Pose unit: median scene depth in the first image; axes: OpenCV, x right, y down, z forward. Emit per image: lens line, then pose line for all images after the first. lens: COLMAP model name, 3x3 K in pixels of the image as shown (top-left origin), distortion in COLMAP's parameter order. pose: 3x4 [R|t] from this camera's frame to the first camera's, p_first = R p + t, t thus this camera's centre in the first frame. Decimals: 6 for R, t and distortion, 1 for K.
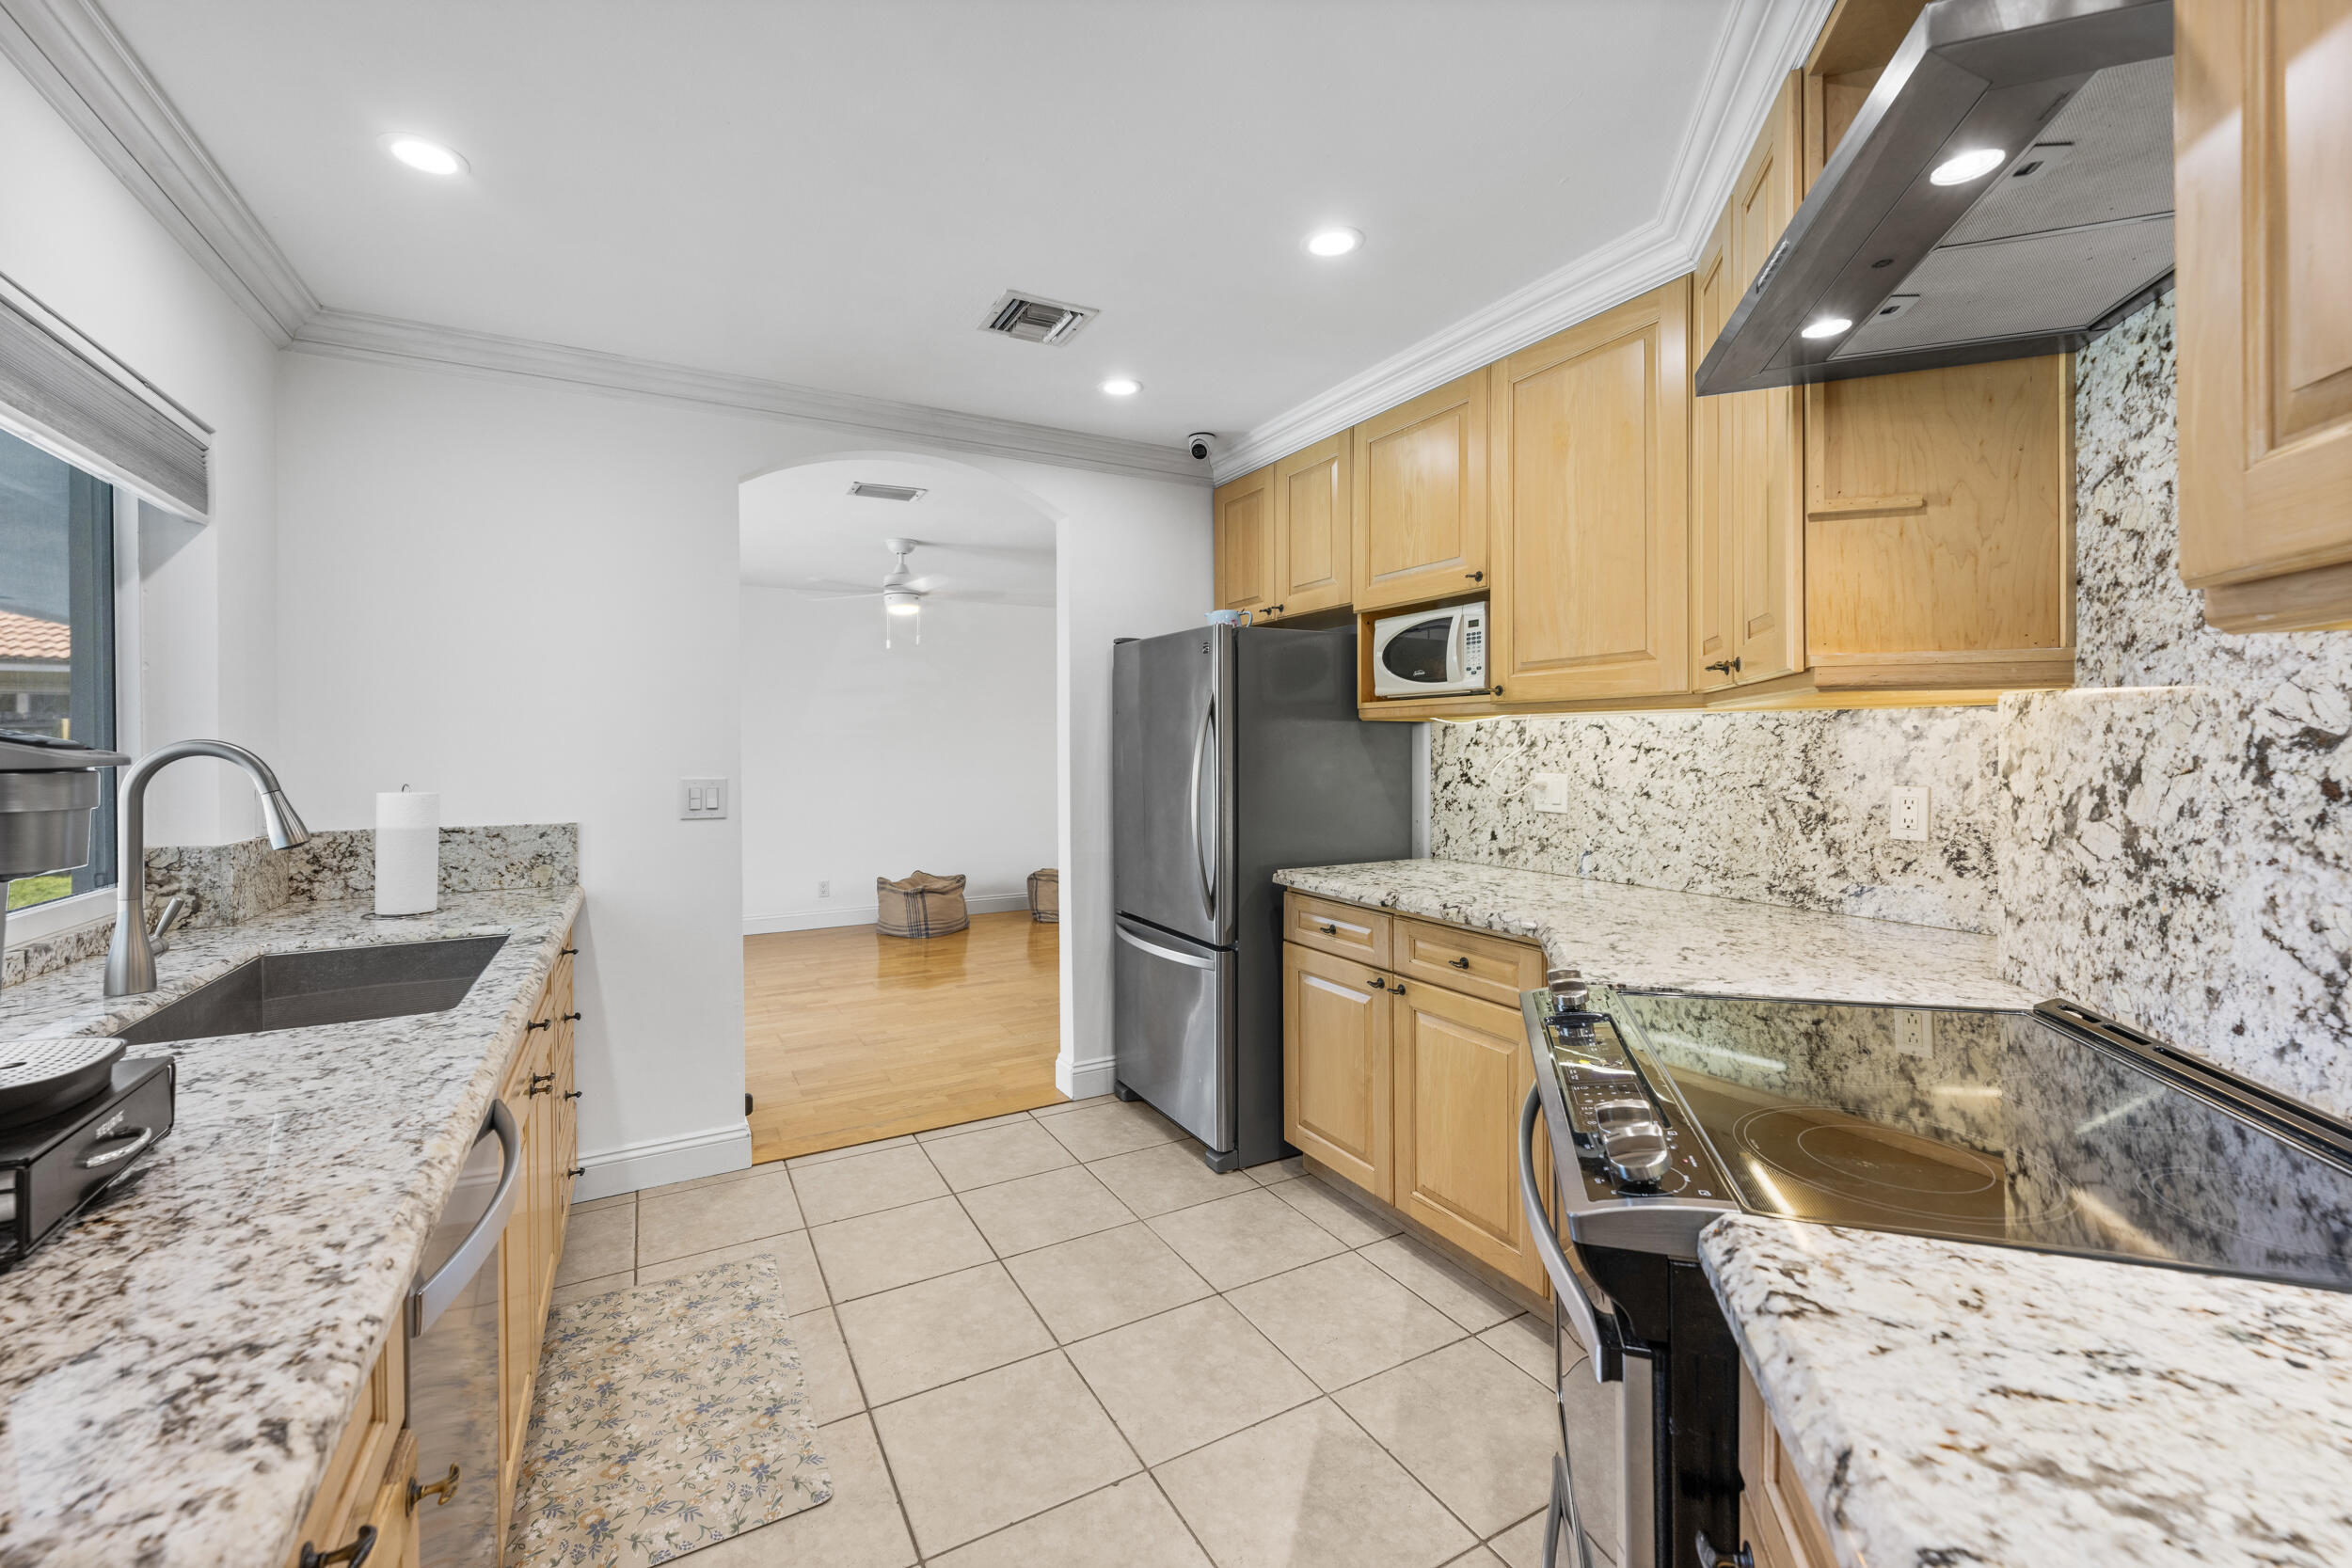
lens RADIAL K [[953.4, 0, 1165.7], [0, 953.4, 747.3], [0, 0, 1]] dist [-0.001325, -0.000055]
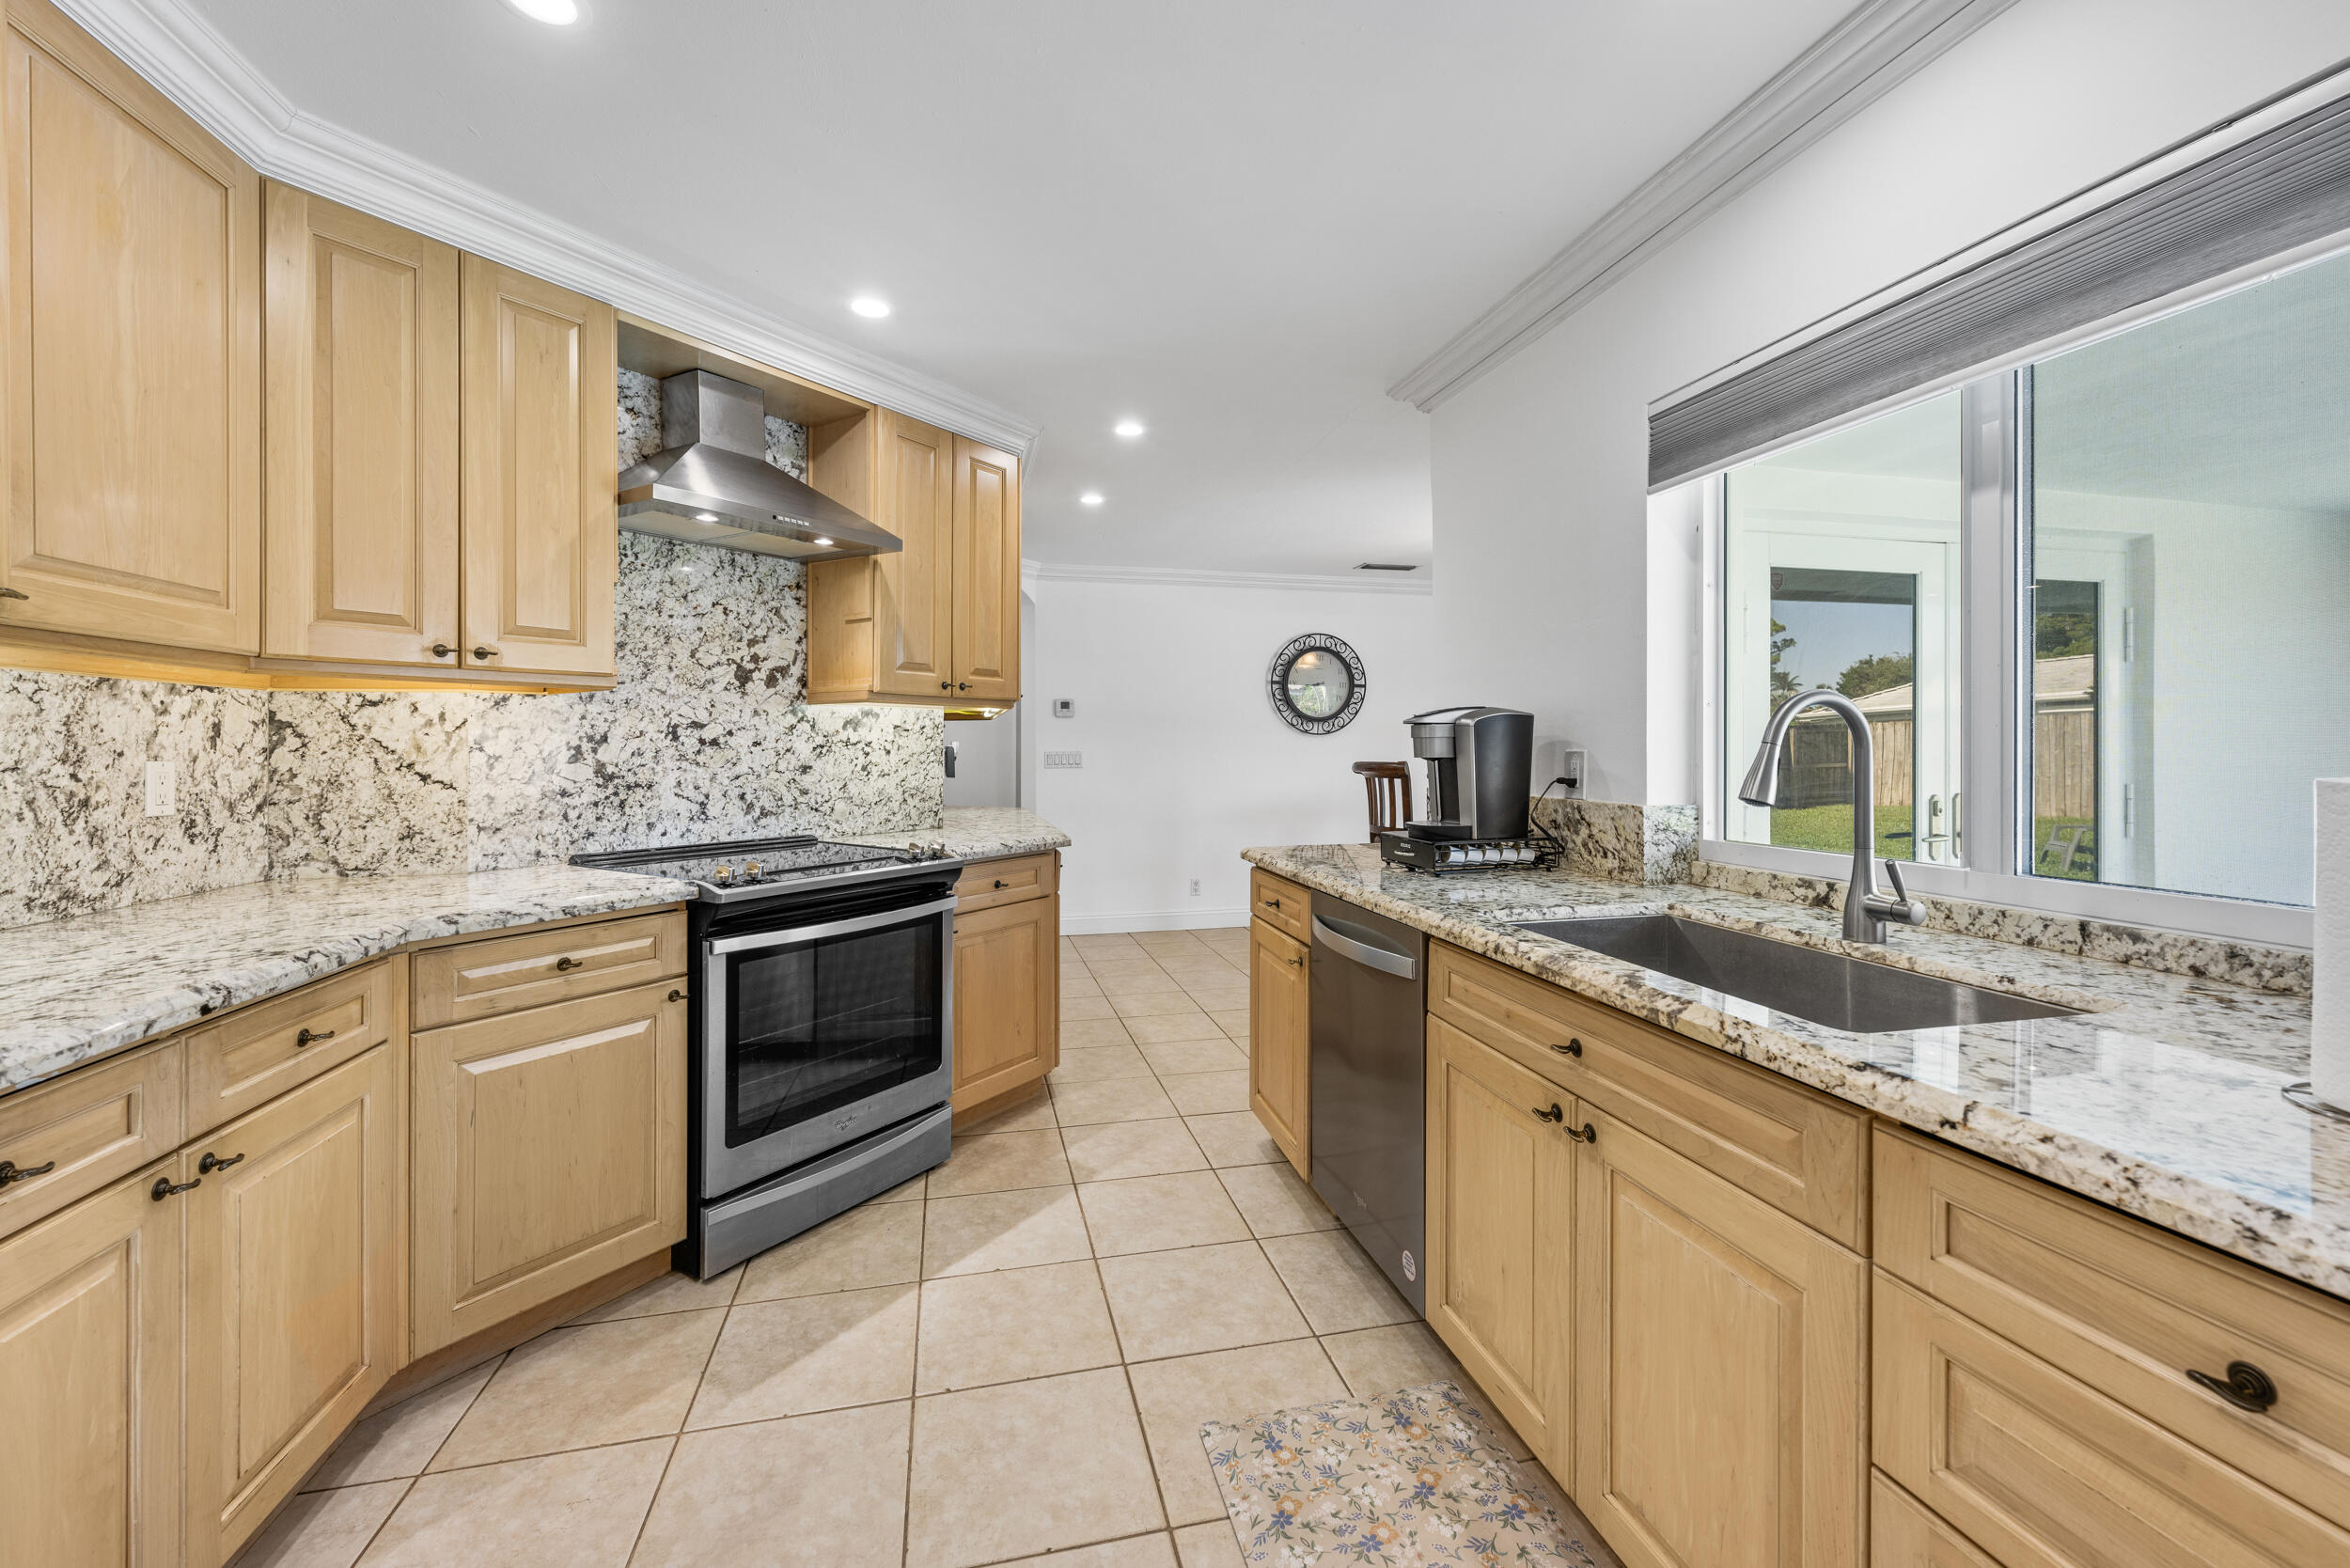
lens RADIAL K [[952.7, 0, 1164.8], [0, 952.7, 747.3], [0, 0, 1]] dist [-0.001325, -0.000055]
pose [[-0.959310, 0.007361, 0.282258, -0.471182], [0.008035, 0.999967, 0.001230, 0.031146], [-0.282239, 0.003448, -0.959338, 1.546346]]
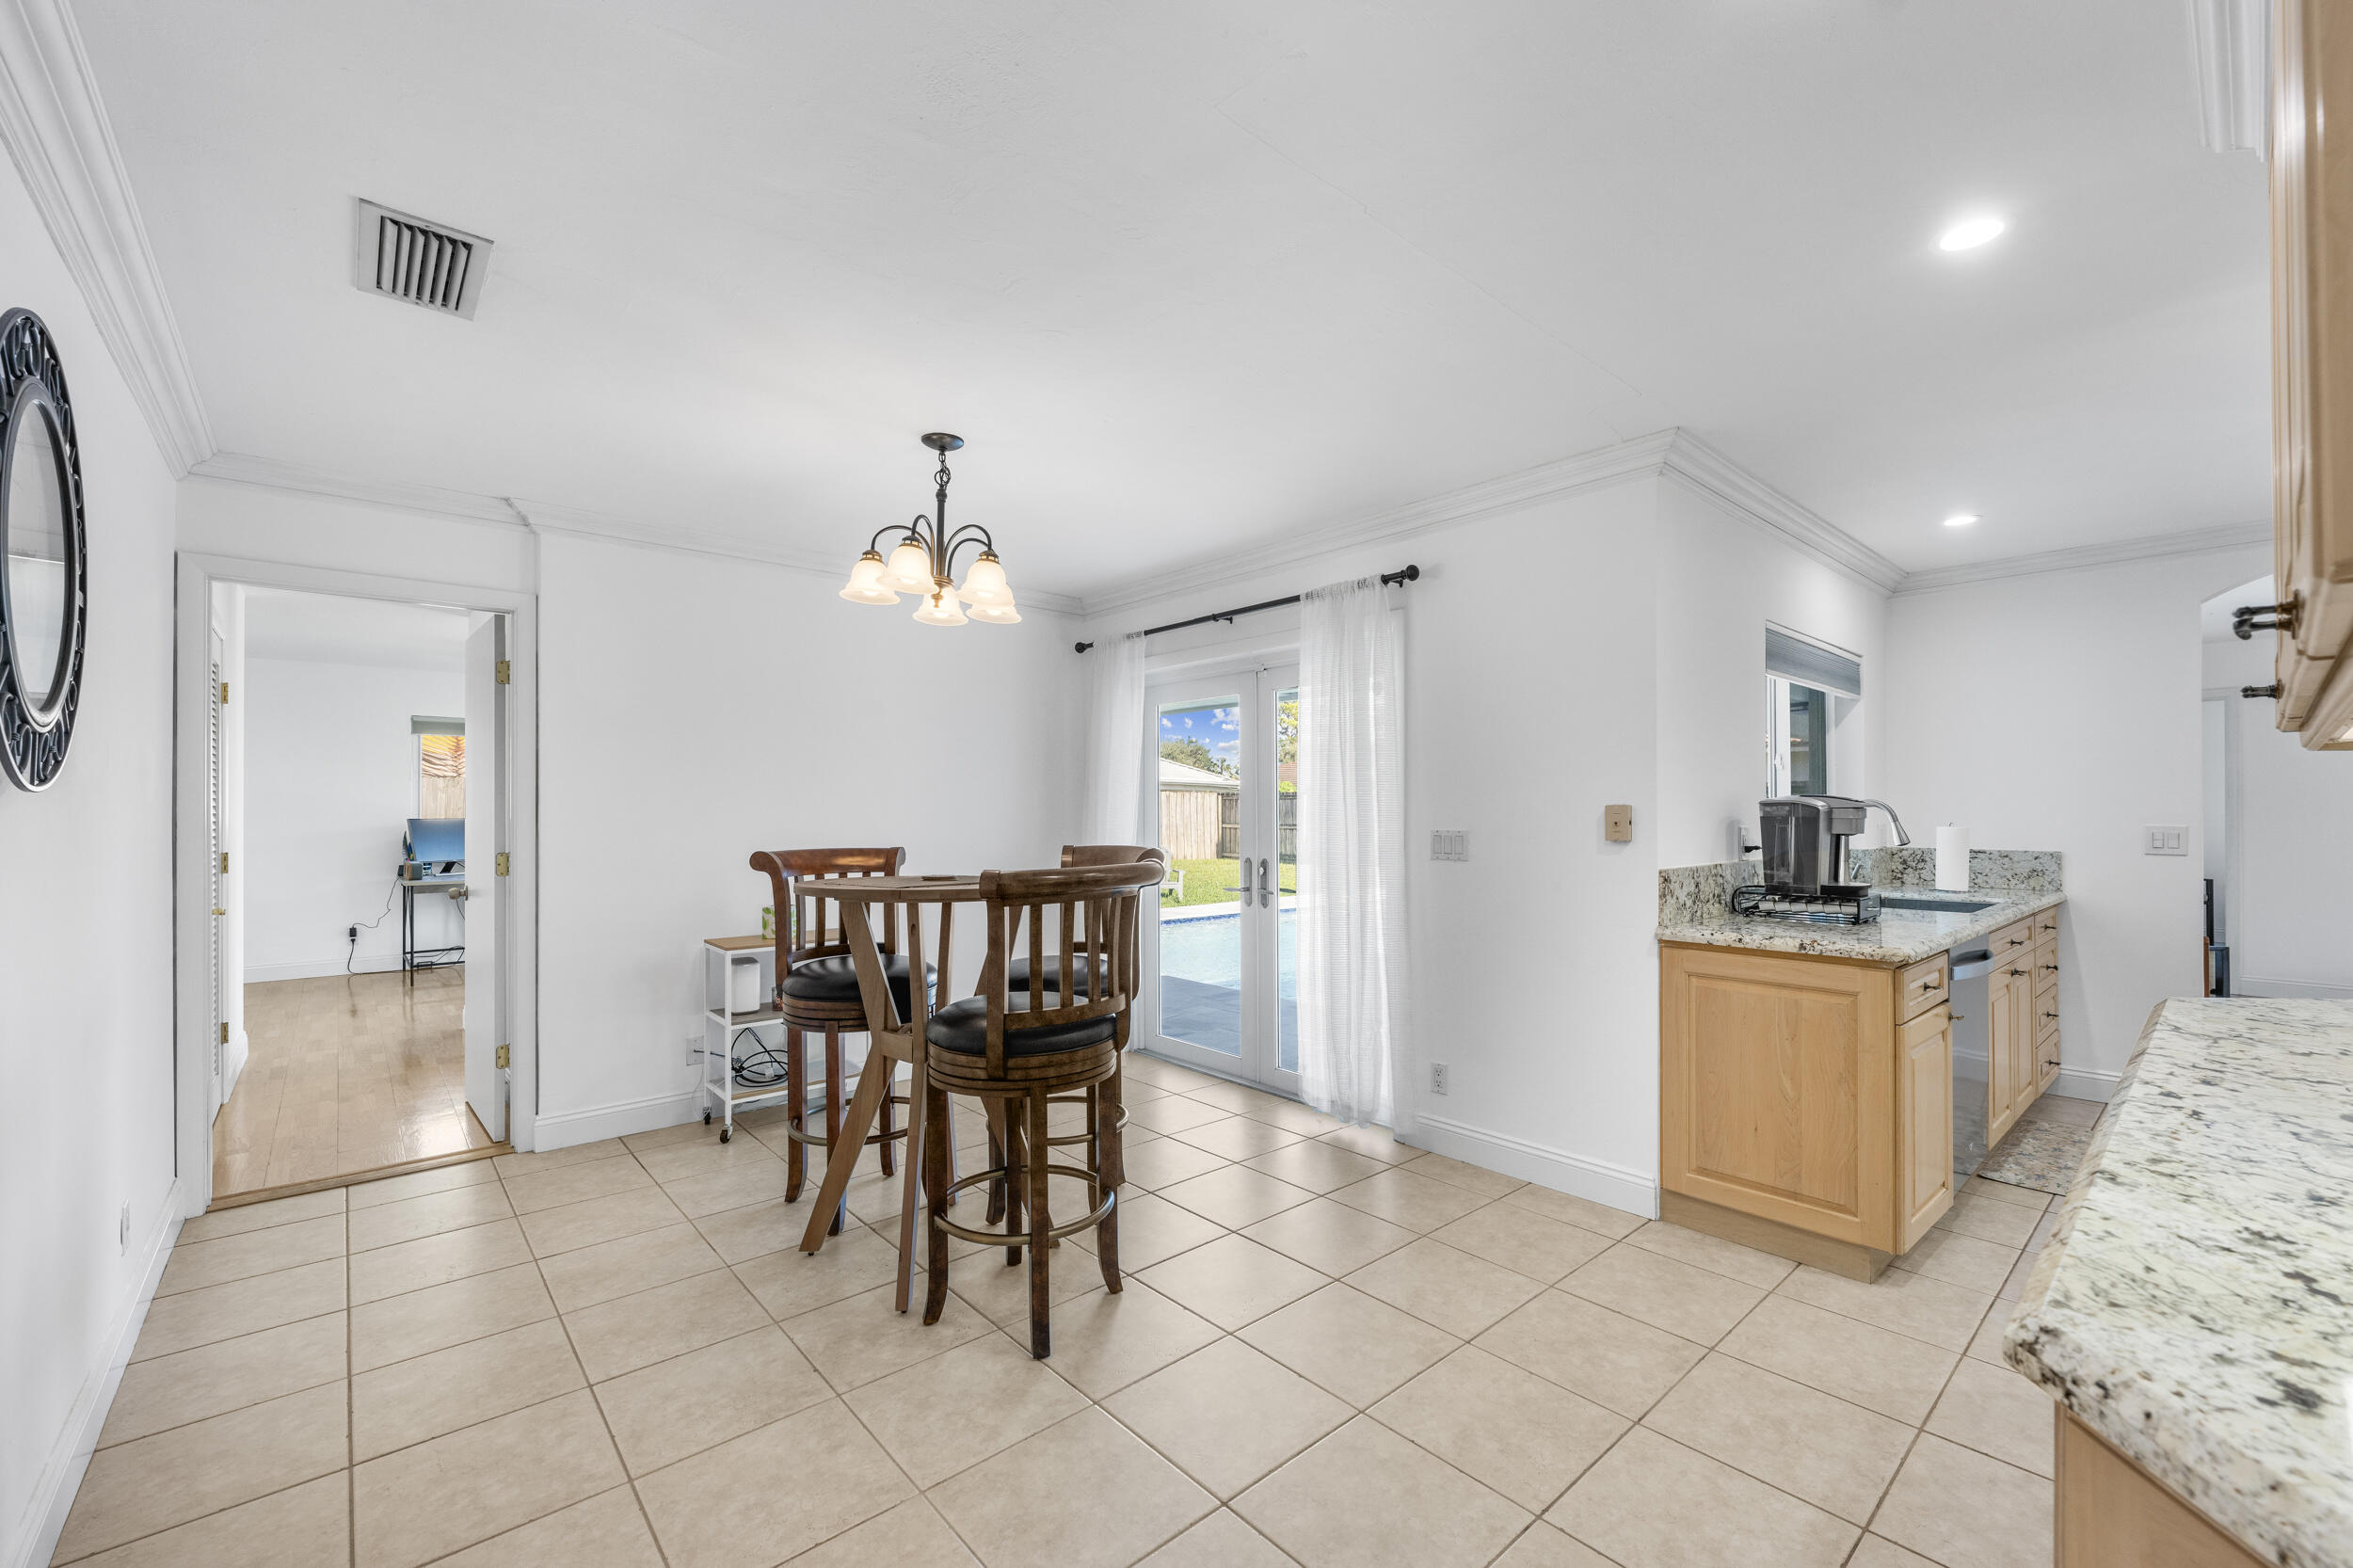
lens RADIAL K [[964.1, 0, 1180.3], [0, 964.1, 803.1], [0, 0, 1]] dist [-0.000449, 0.000004]
pose [[0.216228, -0.000204, -0.976343, 0.776066], [-0.001584, 0.999999, -0.000560, 0.003117], [0.976342, 0.001668, 0.216227, -0.953259]]
